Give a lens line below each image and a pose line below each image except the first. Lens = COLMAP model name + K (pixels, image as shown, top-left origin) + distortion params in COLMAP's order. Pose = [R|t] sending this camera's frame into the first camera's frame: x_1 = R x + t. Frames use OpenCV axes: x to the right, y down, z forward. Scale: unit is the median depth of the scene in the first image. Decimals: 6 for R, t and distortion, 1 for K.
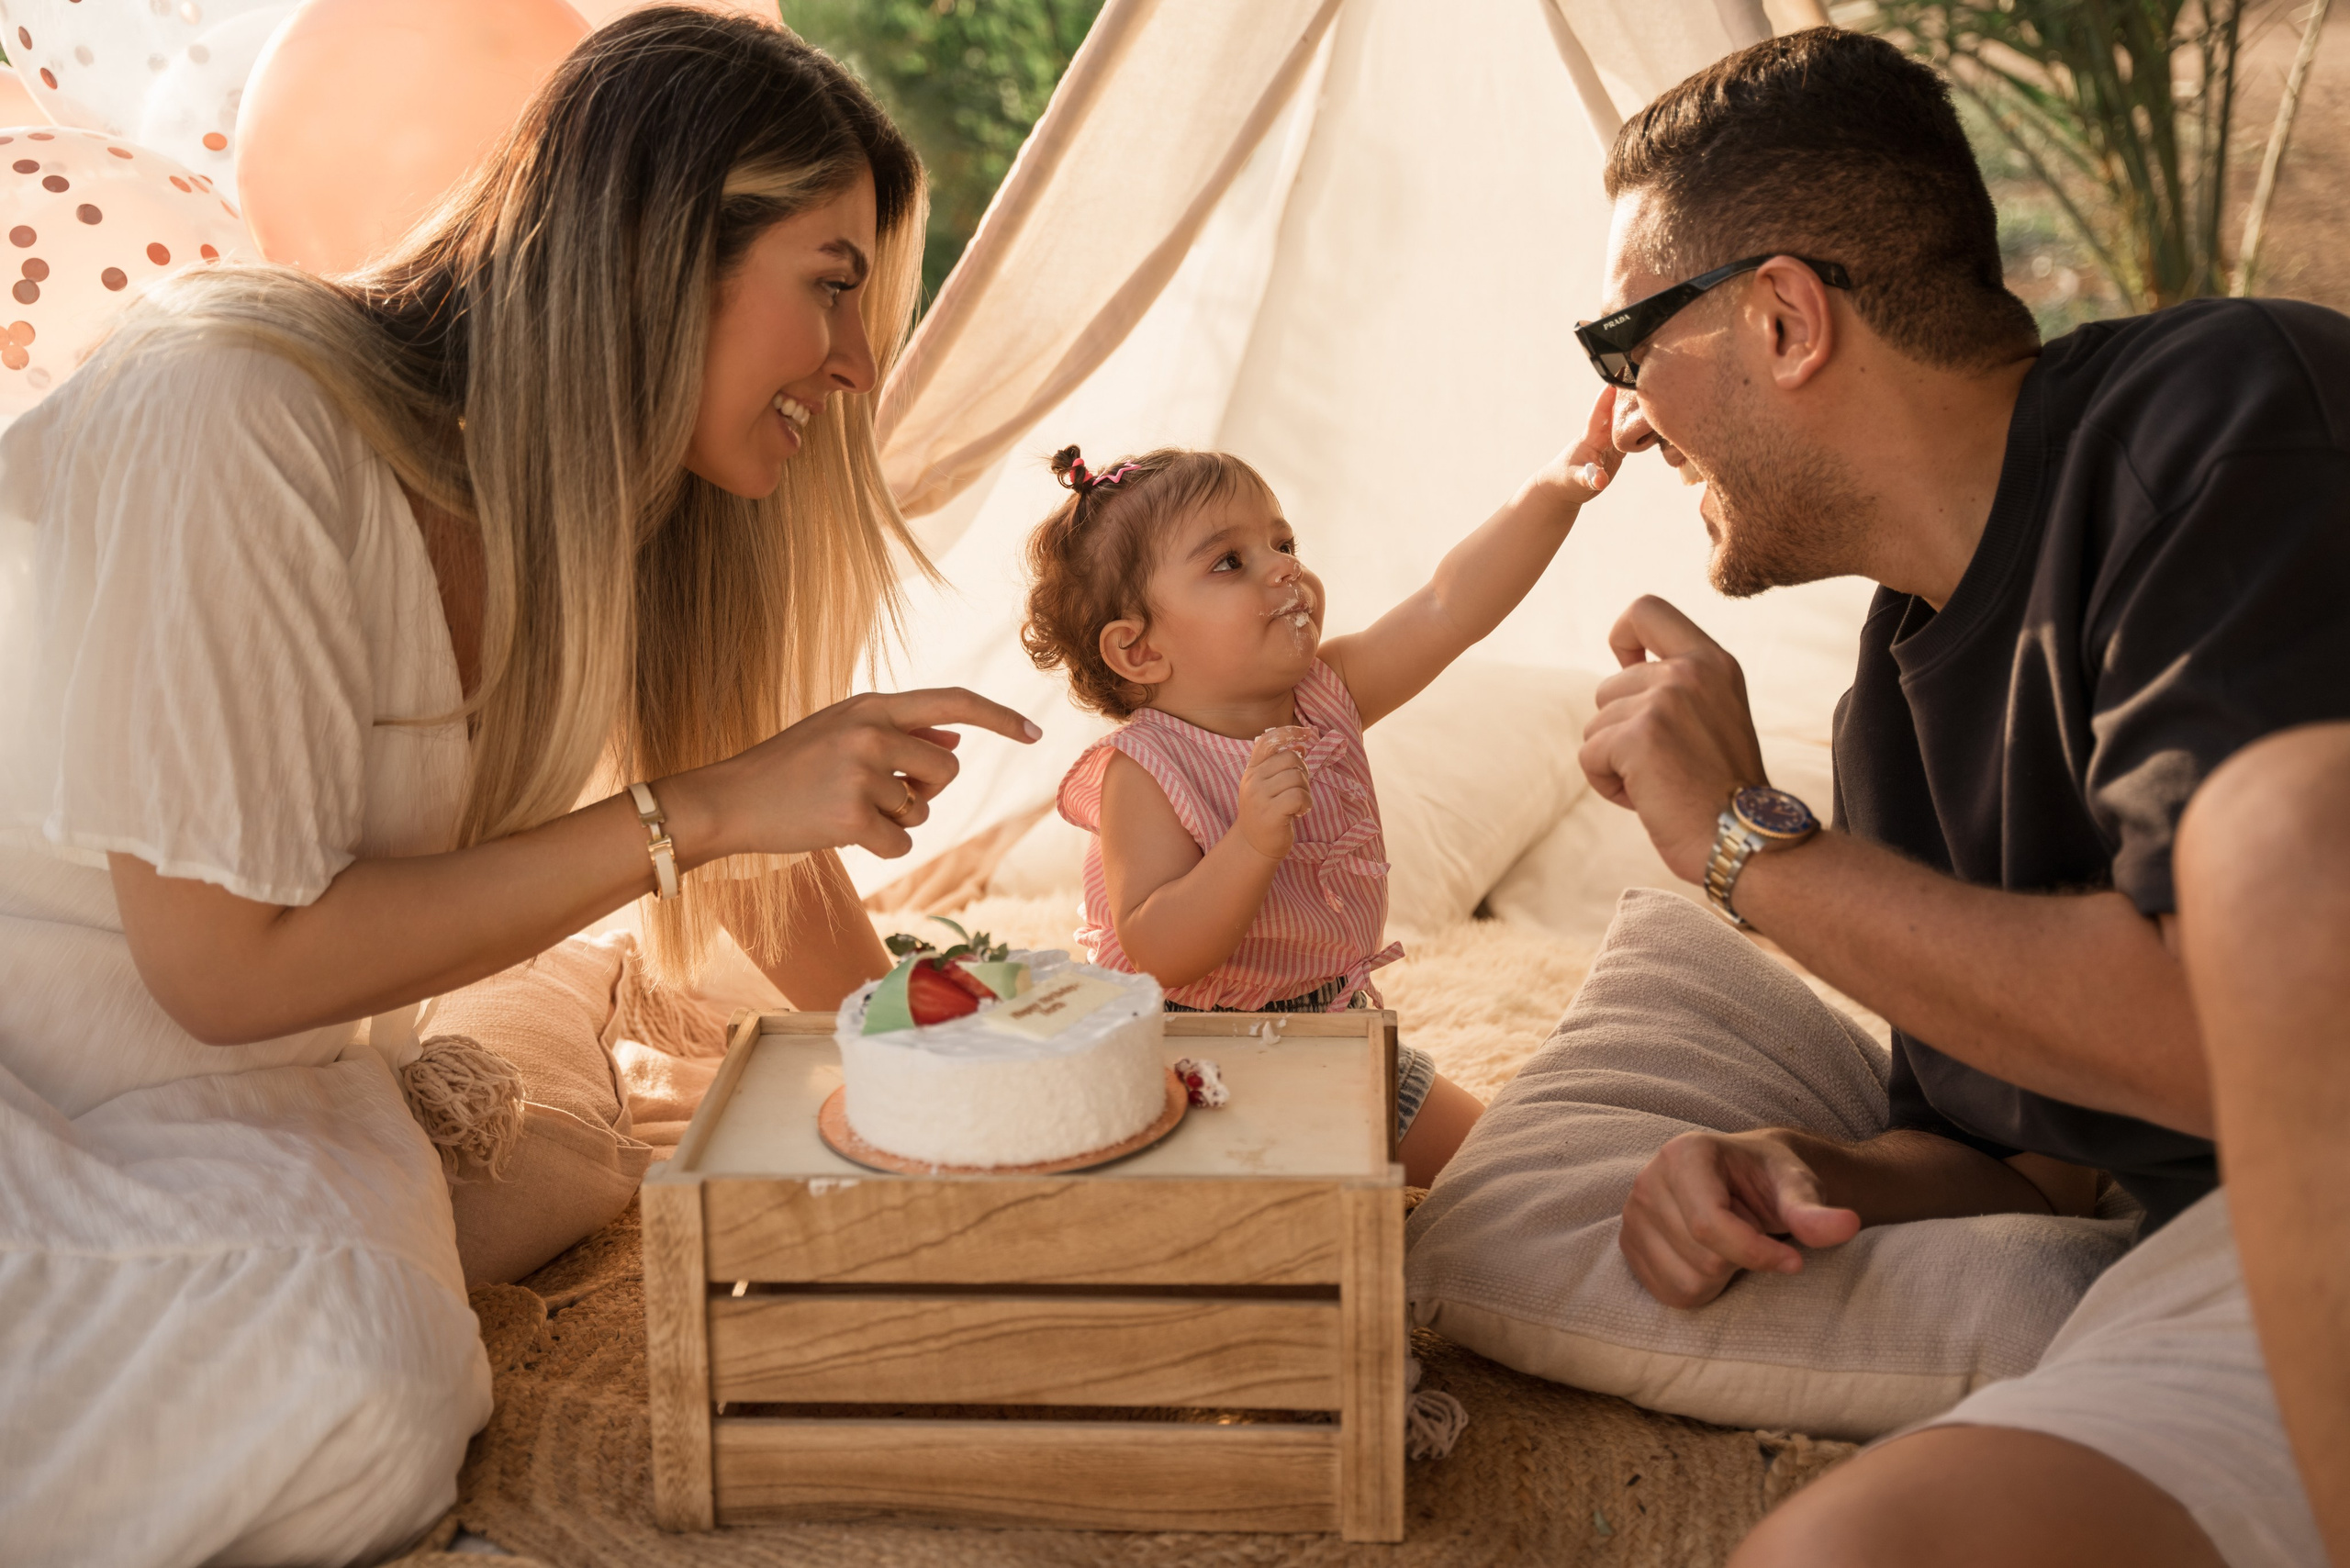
lens RADIAL K [[3365.5, 0, 1192.2], [0, 3365.5, 801.5], [0, 0, 1]] dist [0.040292, 0.000000]
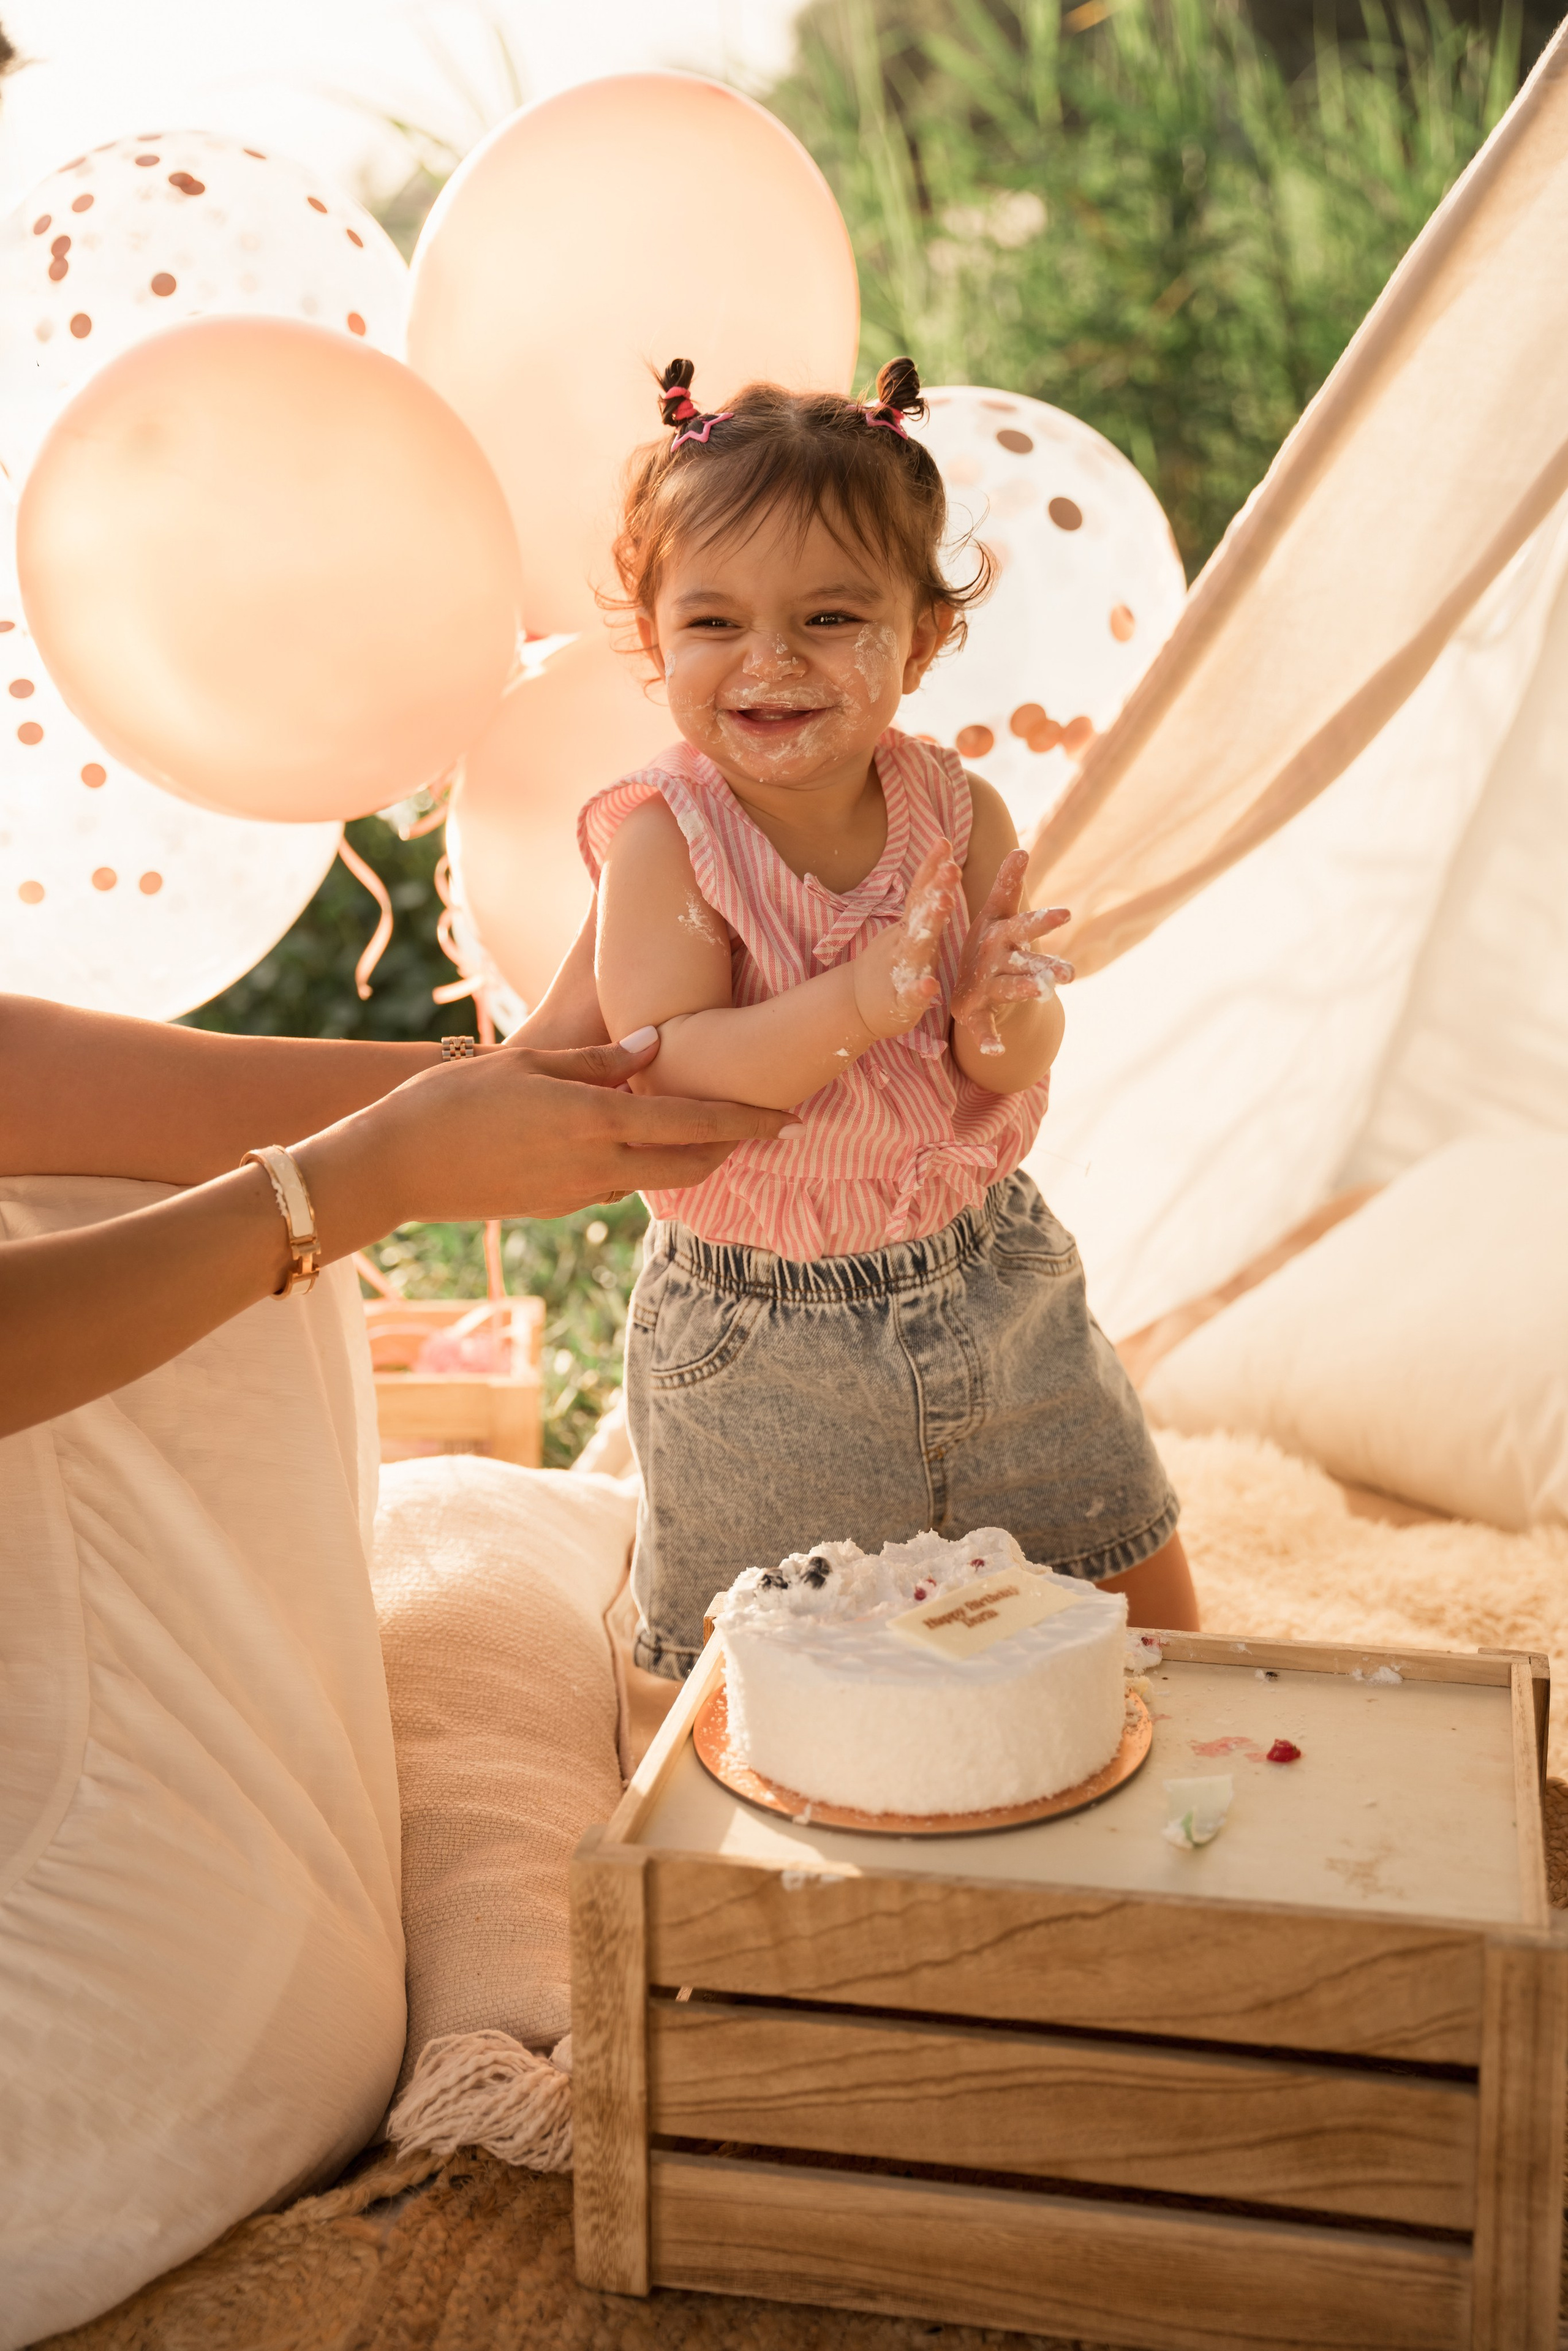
lens RADIAL K [[3078.3, 0, 753.1], [0, 3078.3, 1096.3], [0, 0, 1]] dist [0.040896, 0.000000]
pose [[0.989769, 0.036293, -0.137985, -0.027998], [-0.037904, 0.999240, -0.009070, -0.058838], [0.137551, 0.014207, 0.990393, 0.287103]]
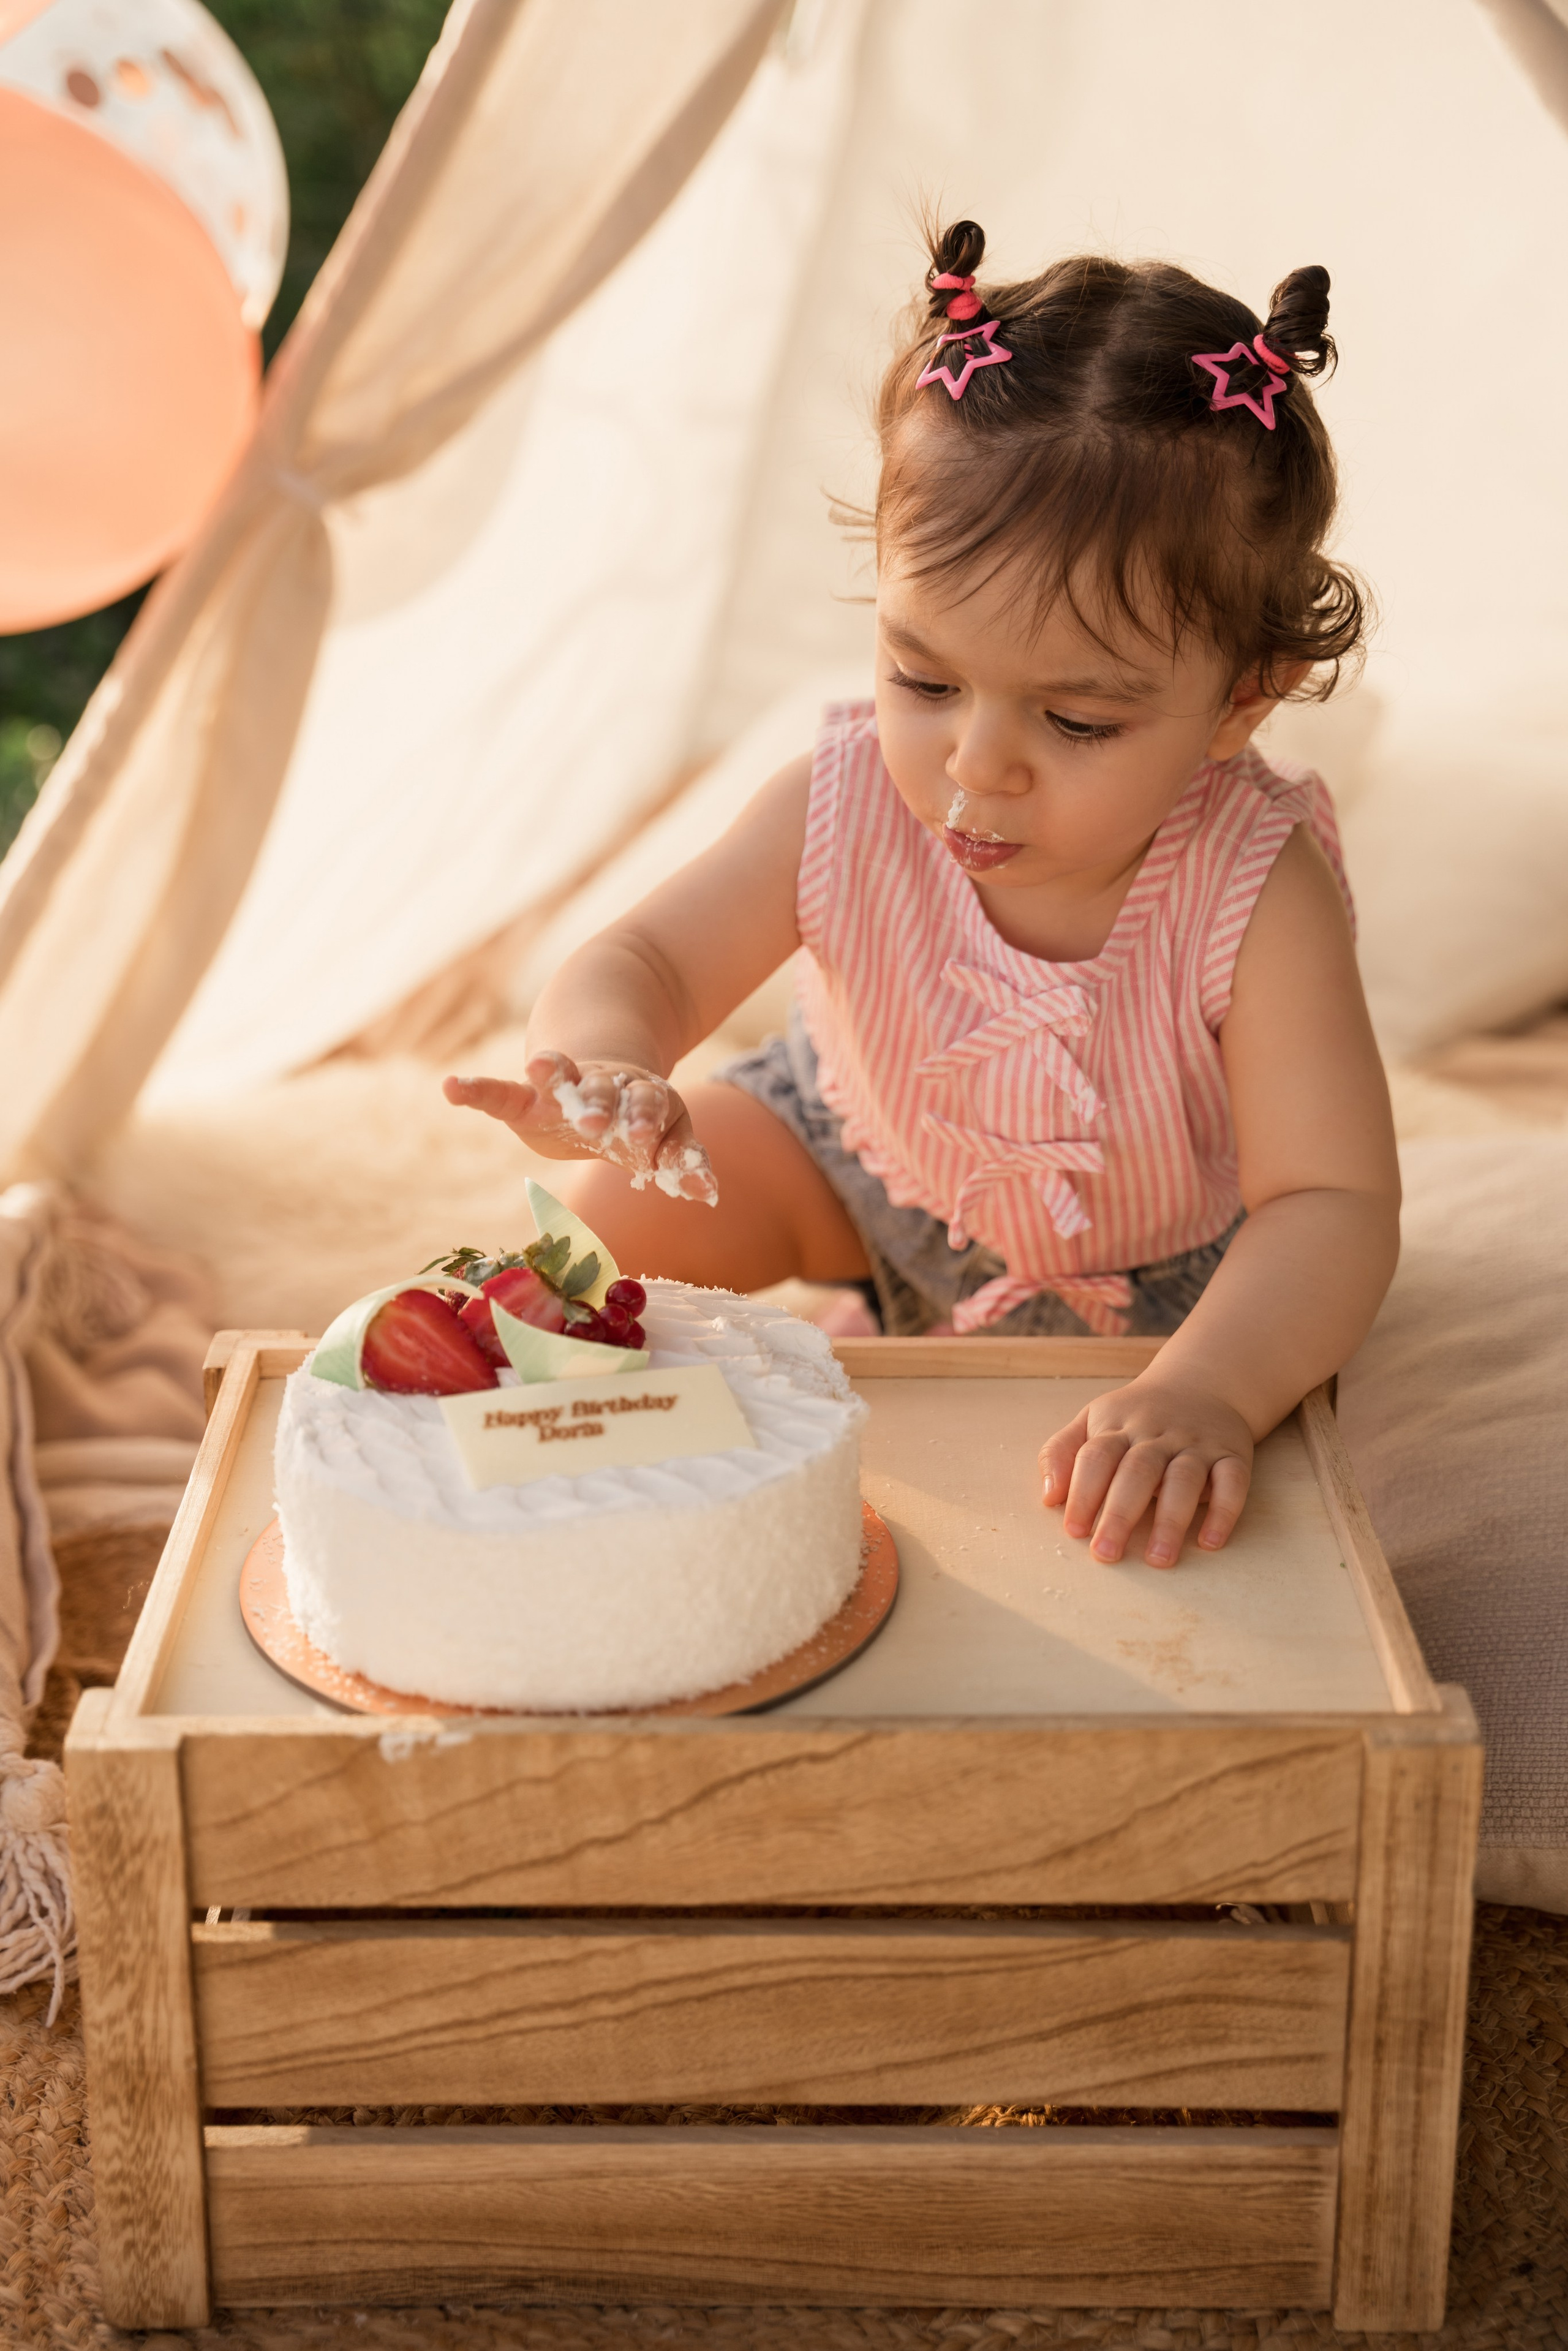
lens RADIAL K [[3366.7, 0, 787.5], [0, 3366.7, 1146.4], [0, 0, 1]] dist [0.040292, 0.000000]
pose [[0.997254, -0.012055, 0.073069, -0.085818], [0.003741, 0.993603, 0.112871, -0.042342], [-0.073962, -0.112288, 0.990919, 0.462589]]
